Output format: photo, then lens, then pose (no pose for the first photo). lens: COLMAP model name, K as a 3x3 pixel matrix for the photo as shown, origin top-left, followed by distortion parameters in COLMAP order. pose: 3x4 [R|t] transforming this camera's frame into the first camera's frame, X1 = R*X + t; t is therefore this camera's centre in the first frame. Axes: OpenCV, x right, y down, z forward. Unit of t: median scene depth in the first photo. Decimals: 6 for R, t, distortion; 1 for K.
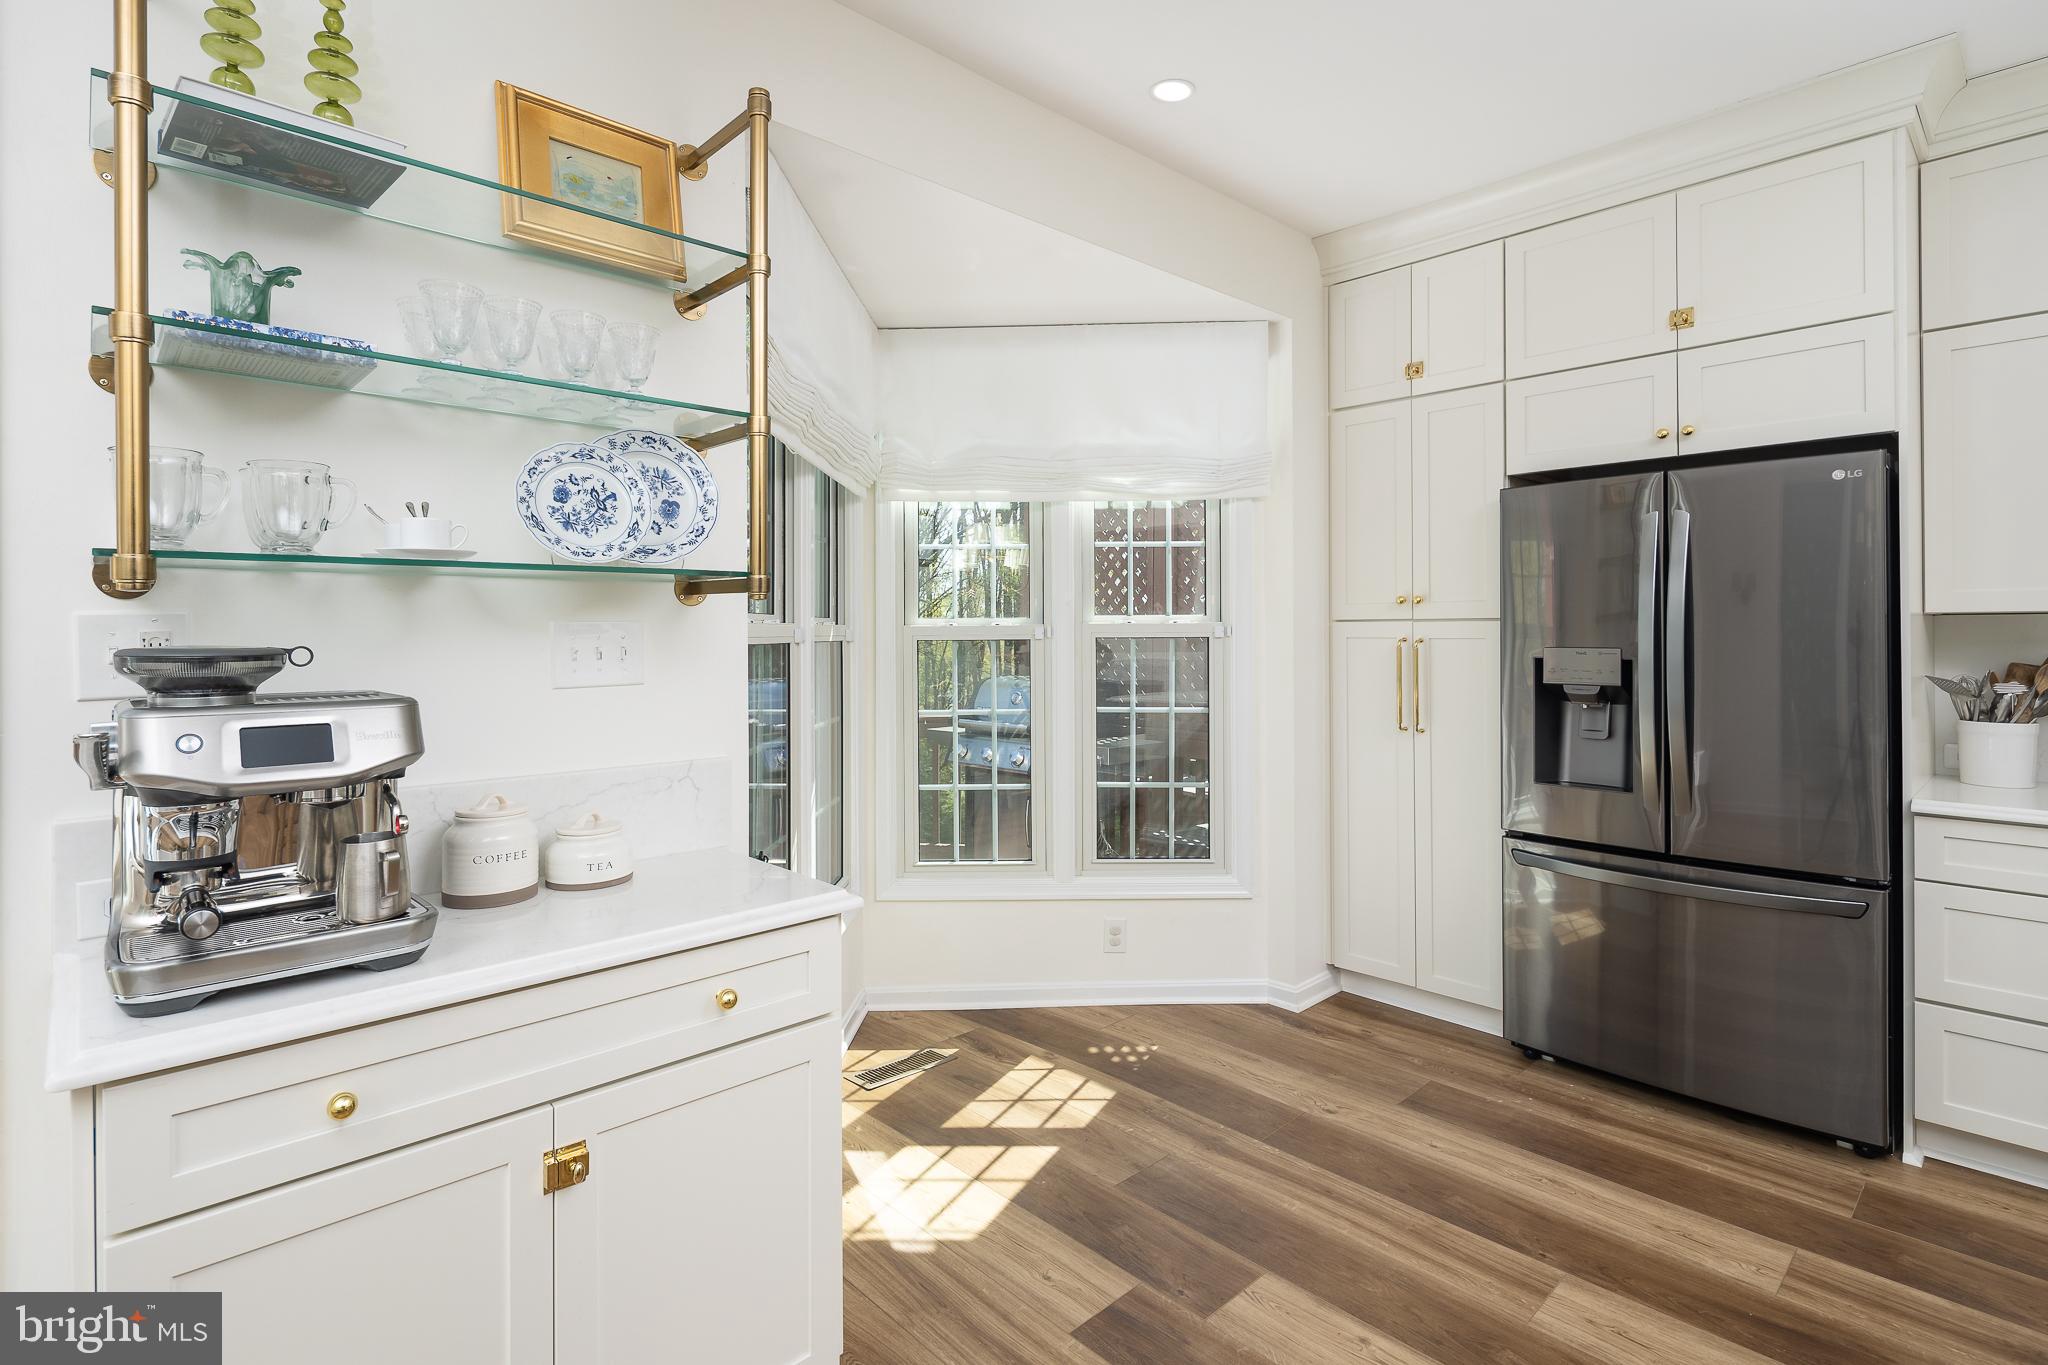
lens RADIAL K [[994.7, 0, 982.4], [0, 994.7, 624.7], [0, 0, 1]] dist [0.003812, -0.002039]
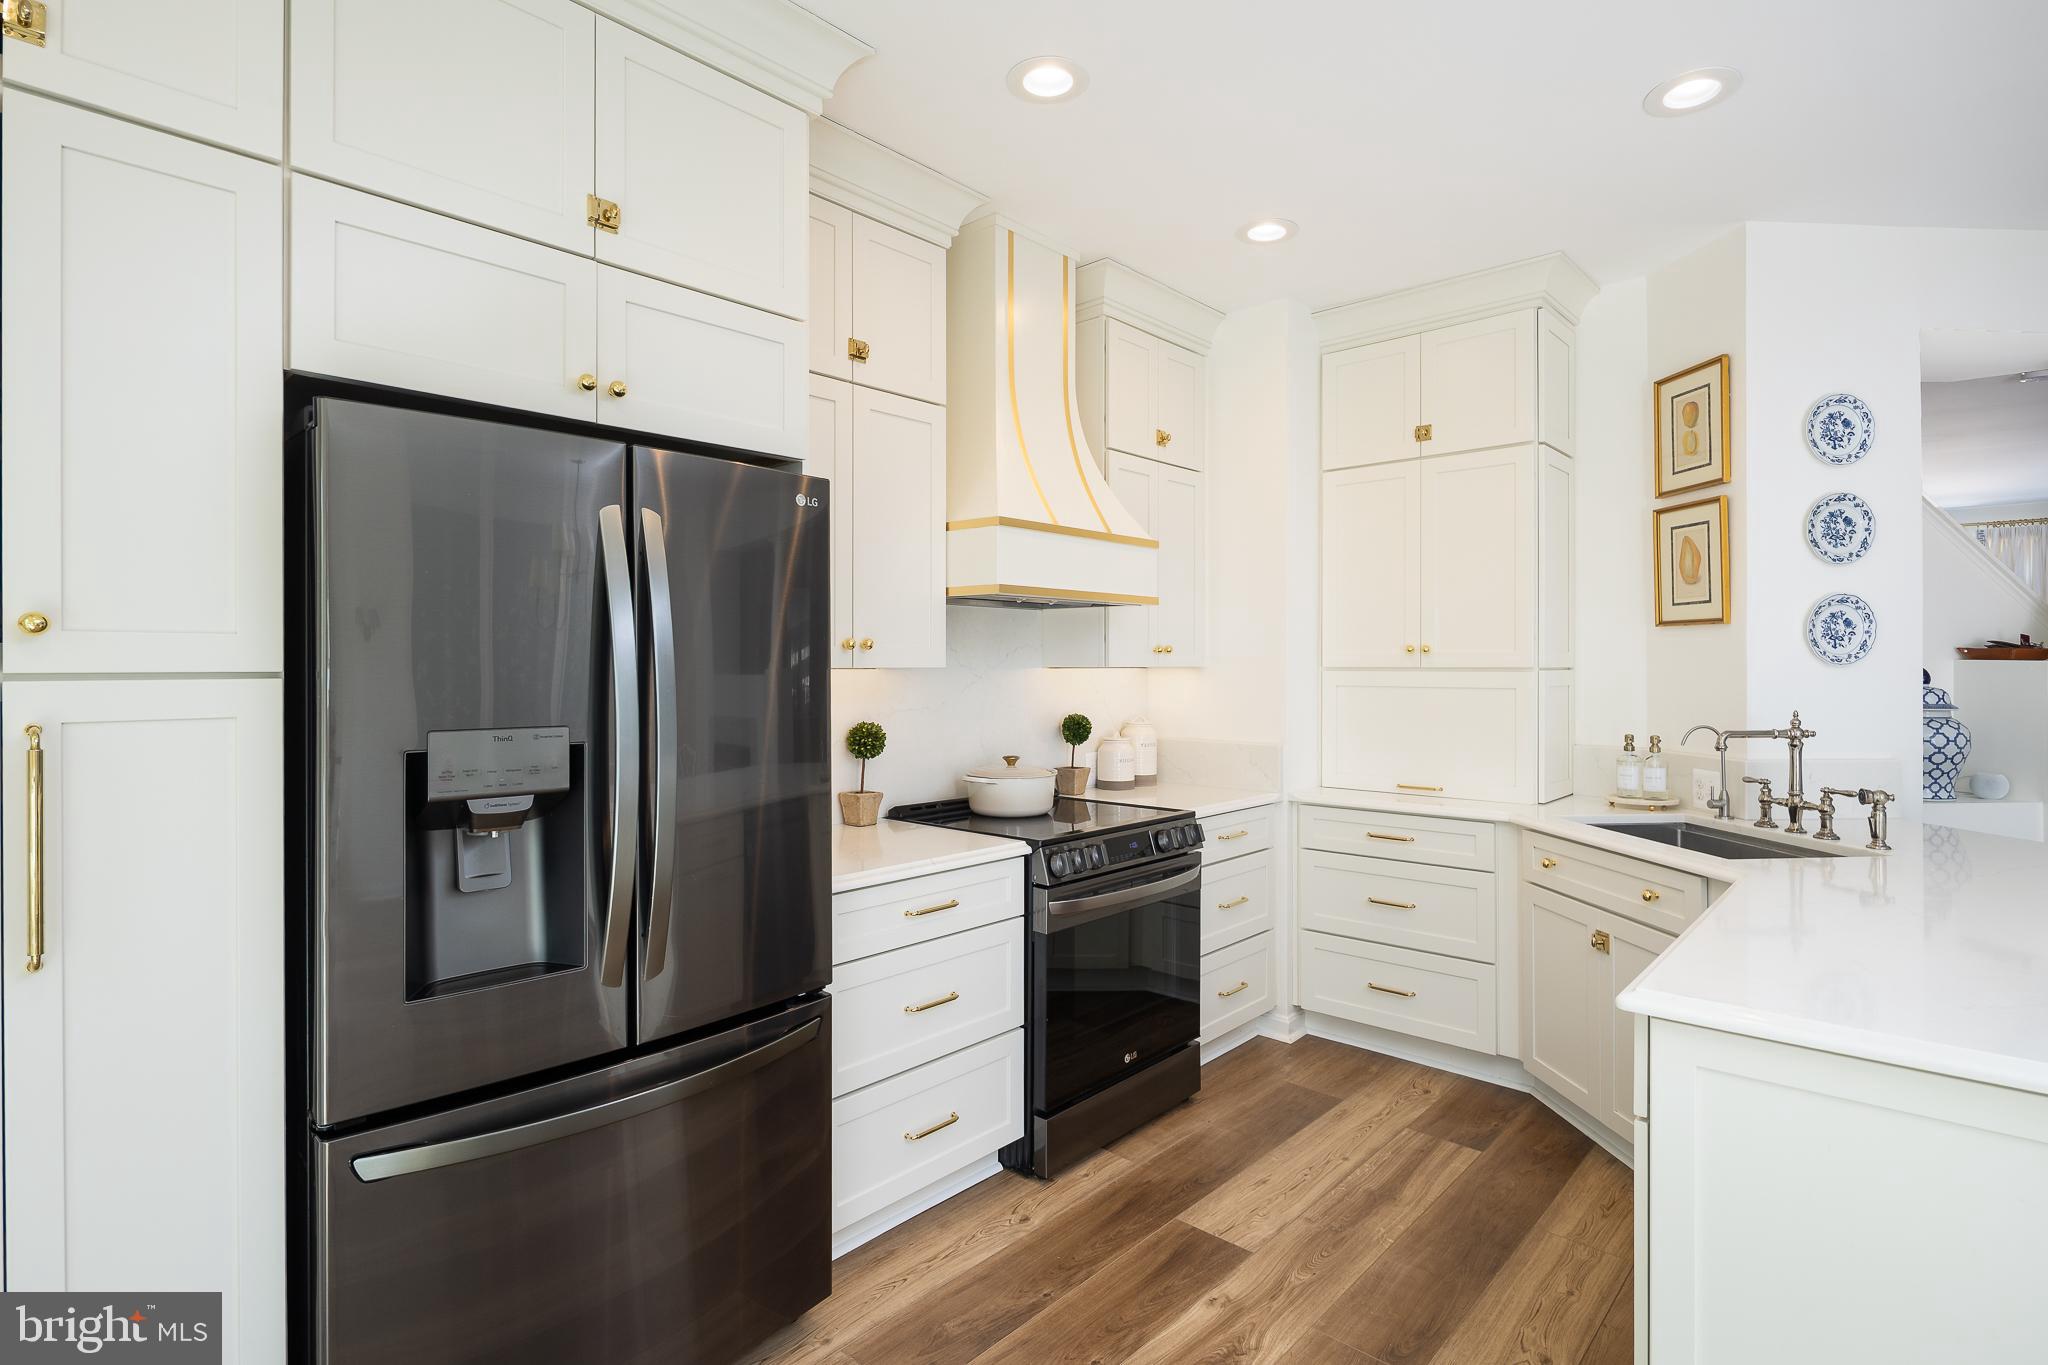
lens RADIAL K [[994.7, 0, 1005.6], [0, 994.7, 665.6], [0, 0, 1]] dist [0.003812, -0.002039]
pose [[-0.073670, 0.007239, 0.997256, 0.036965], [-0.002713, 0.999968, -0.007459, -0.008914], [-0.997279, -0.003255, -0.073648, 0.862261]]
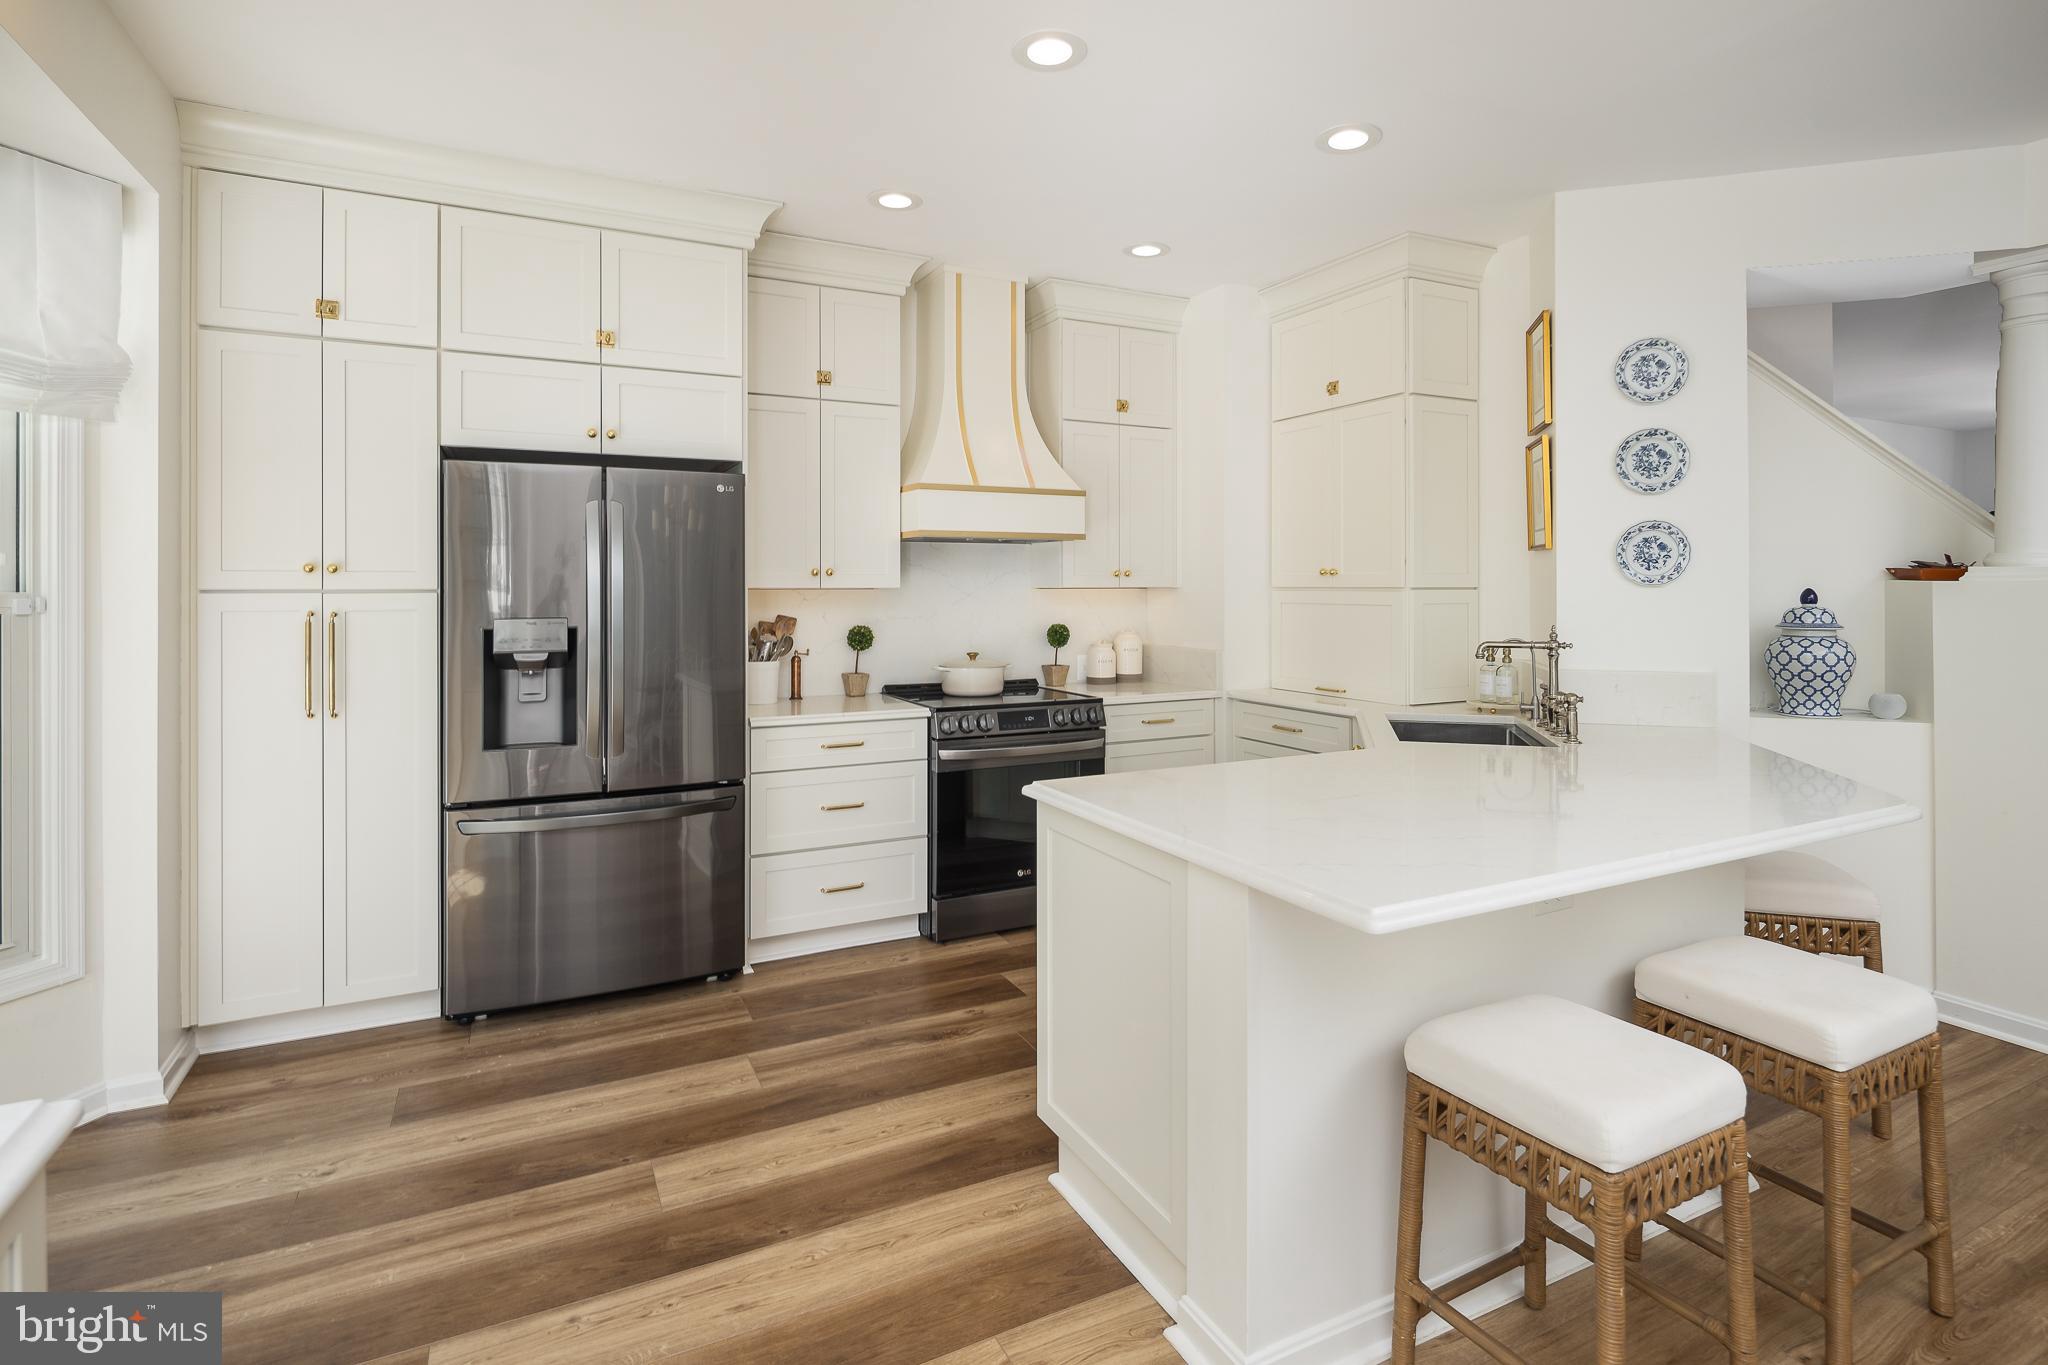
lens RADIAL K [[994.7, 0, 1035.1], [0, 994.7, 583.7], [0, 0, 1]] dist [0.003812, -0.002039]
pose [[0.276140, 0.009352, 0.961072, -0.322582], [-0.004607, 0.999954, -0.008406, -0.008714], [-0.961106, -0.002106, 0.276171, 0.199798]]
